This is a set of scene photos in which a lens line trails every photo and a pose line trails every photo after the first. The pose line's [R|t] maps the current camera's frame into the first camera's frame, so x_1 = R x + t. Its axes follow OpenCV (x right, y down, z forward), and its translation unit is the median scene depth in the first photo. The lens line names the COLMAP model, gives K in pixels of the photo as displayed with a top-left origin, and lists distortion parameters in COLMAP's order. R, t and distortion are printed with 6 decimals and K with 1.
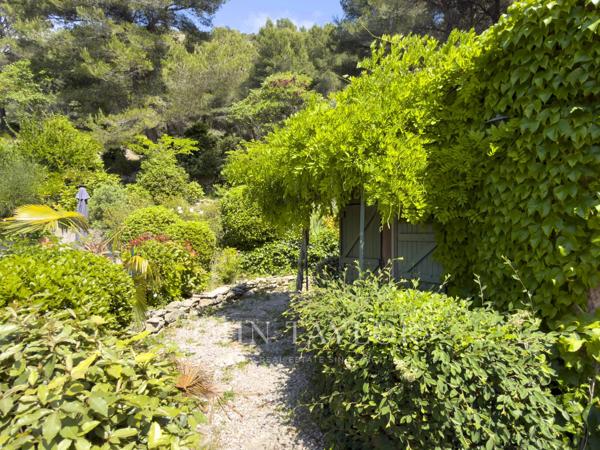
lens RADIAL K [[404.9, 0, 300.0], [0, 404.9, 225.0], [0, 0, 1]] dist [0.075257, -0.107864]
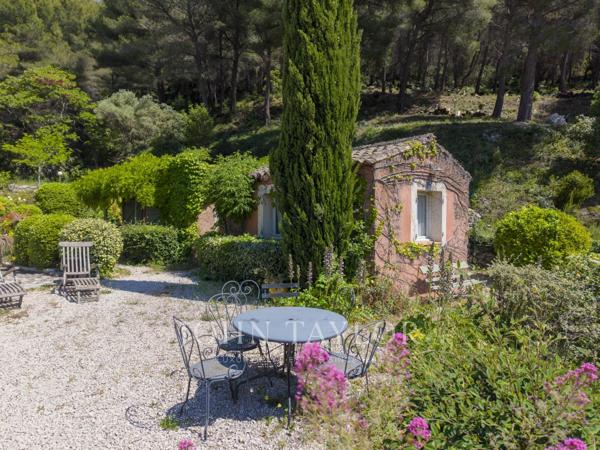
lens RADIAL K [[386.6, 0, 300.0], [0, 386.6, 225.0], [0, 0, 1]] dist [0.003422, 0.001466]
pose [[0.835890, -0.010489, 0.548797, -0.528539], [-0.010940, 0.999300, 0.035762, 0.014203], [-0.548789, -0.035897, 0.835190, -2.713765]]
